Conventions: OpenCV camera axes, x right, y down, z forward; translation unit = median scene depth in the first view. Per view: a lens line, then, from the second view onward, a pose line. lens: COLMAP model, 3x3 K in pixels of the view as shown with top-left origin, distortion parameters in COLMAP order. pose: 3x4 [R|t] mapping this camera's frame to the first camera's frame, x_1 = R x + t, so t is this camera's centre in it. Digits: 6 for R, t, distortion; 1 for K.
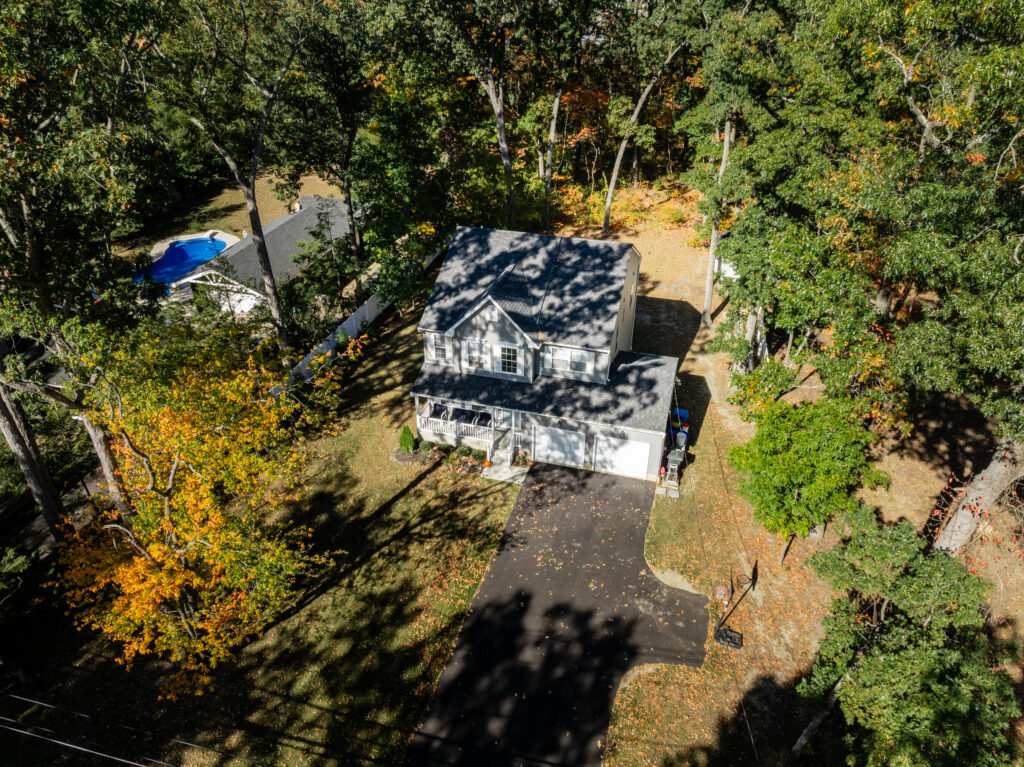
lens RADIAL K [[724.3, 0, 512.0], [0, 724.3, 383.5], [0, 0, 1]] dist [-0.002679, -0.001566]
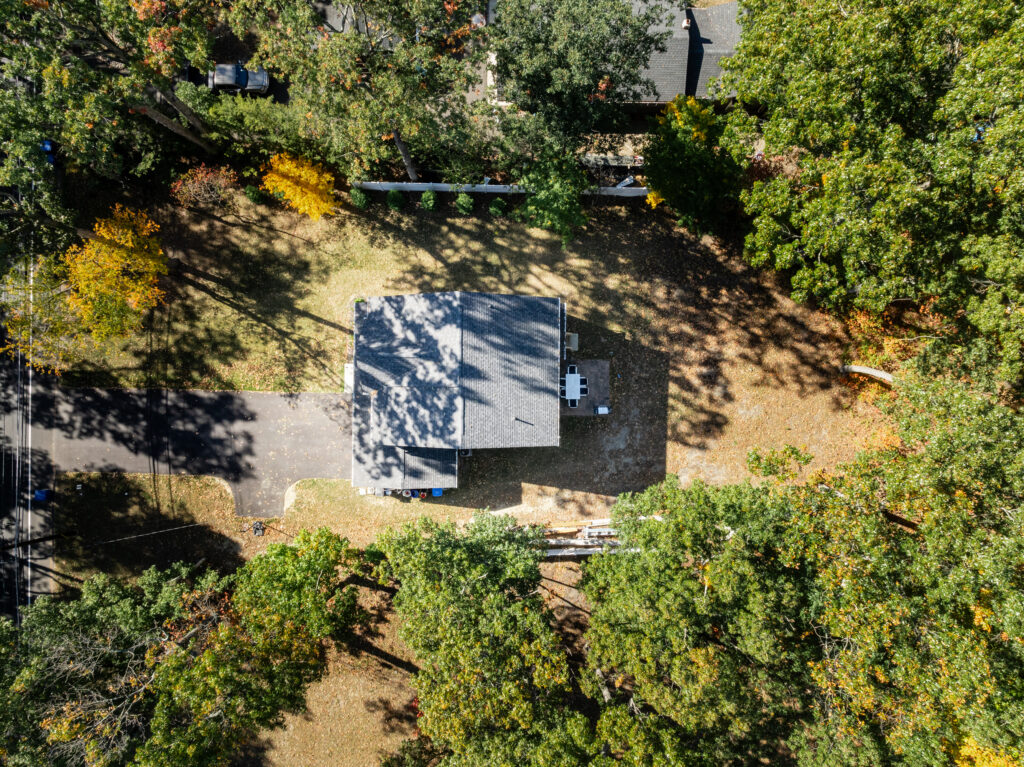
lens RADIAL K [[701.9, 0, 513.2], [0, 701.9, 393.2], [0, 0, 1]] dist [-0.030675, -0.004032]
pose [[0.268201, 0.963357, 0.003321, 0.101971], [-0.517765, 0.141238, 0.843784, -1.261307], [0.812396, -0.228023, 0.536673, 0.502490]]
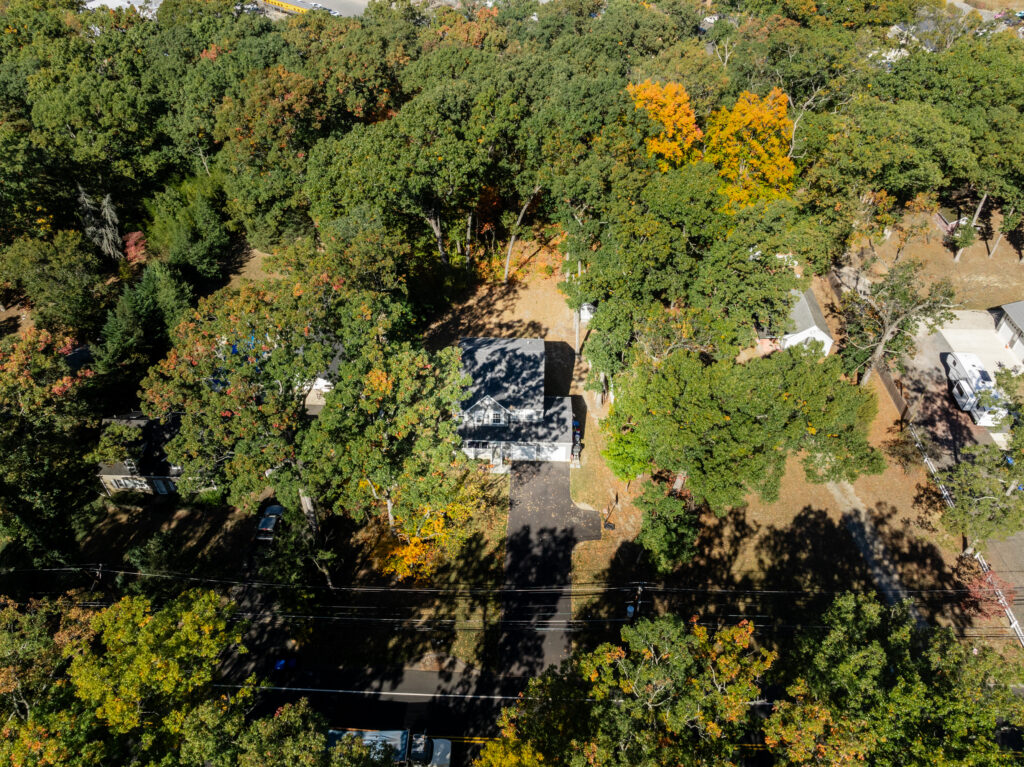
lens RADIAL K [[701.9, 0, 513.2], [0, 701.9, 393.2], [0, 0, 1]] dist [-0.030675, -0.004032]
pose [[0.971030, -0.153874, 0.182820, -0.323191], [0.121420, 0.976670, 0.177126, -0.464998], [-0.205810, -0.149797, 0.967059, -0.981624]]
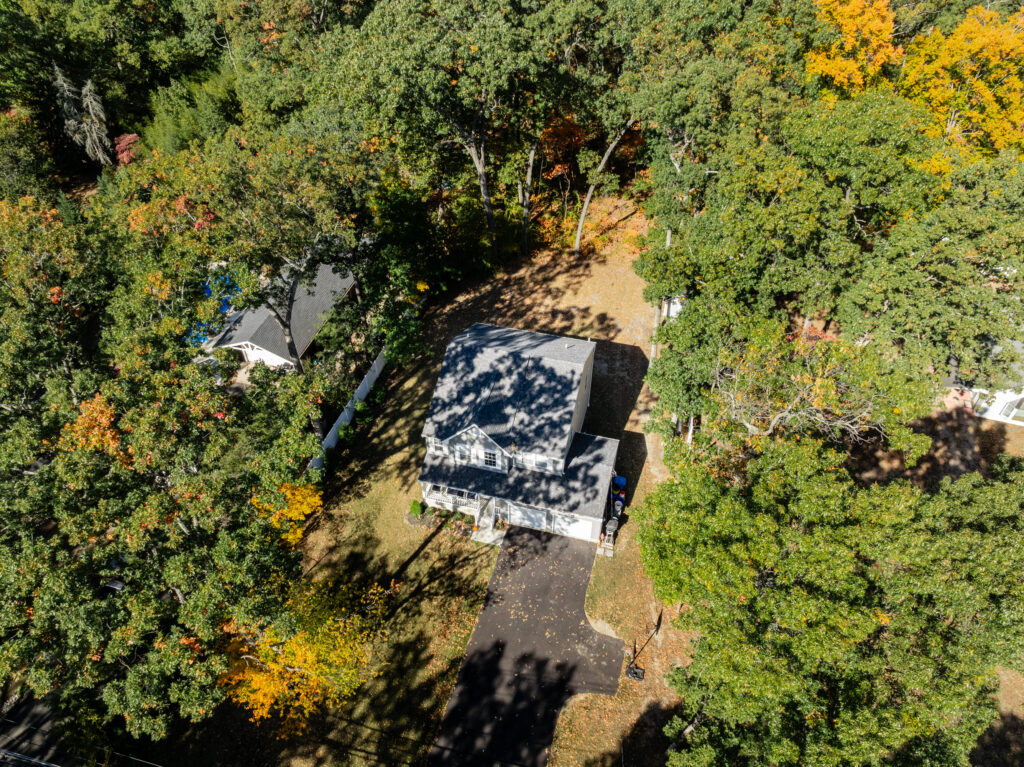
lens RADIAL K [[701.9, 0, 513.2], [0, 701.9, 393.2], [0, 0, 1]] dist [-0.030675, -0.004032]
pose [[0.999856, -0.009385, 0.014147, 0.021500], [0.006177, 0.977304, 0.211752, -0.432632], [-0.015813, -0.211635, 0.977221, -0.248775]]
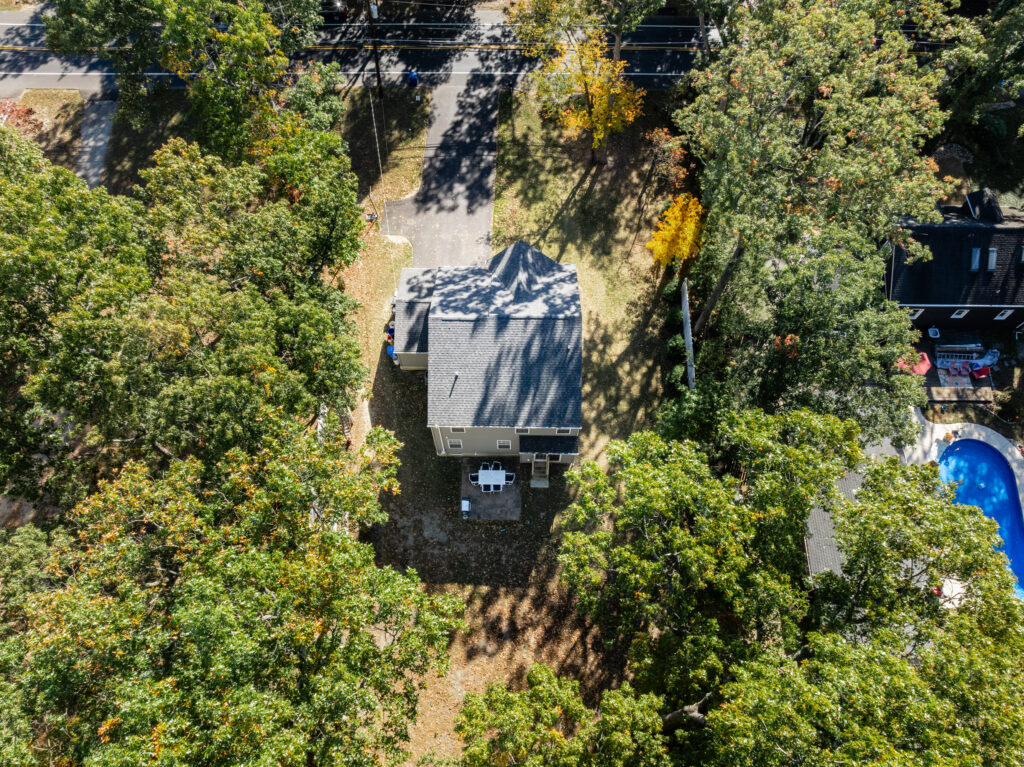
lens RADIAL K [[701.9, 0, 513.2], [0, 701.9, 393.2], [0, 0, 1]] dist [-0.030675, -0.004032]
pose [[-0.964498, 0.242497, -0.104591, 0.188293], [-0.133809, -0.107289, 0.985182, -1.436187], [0.227682, 0.964201, 0.135929, 1.040420]]
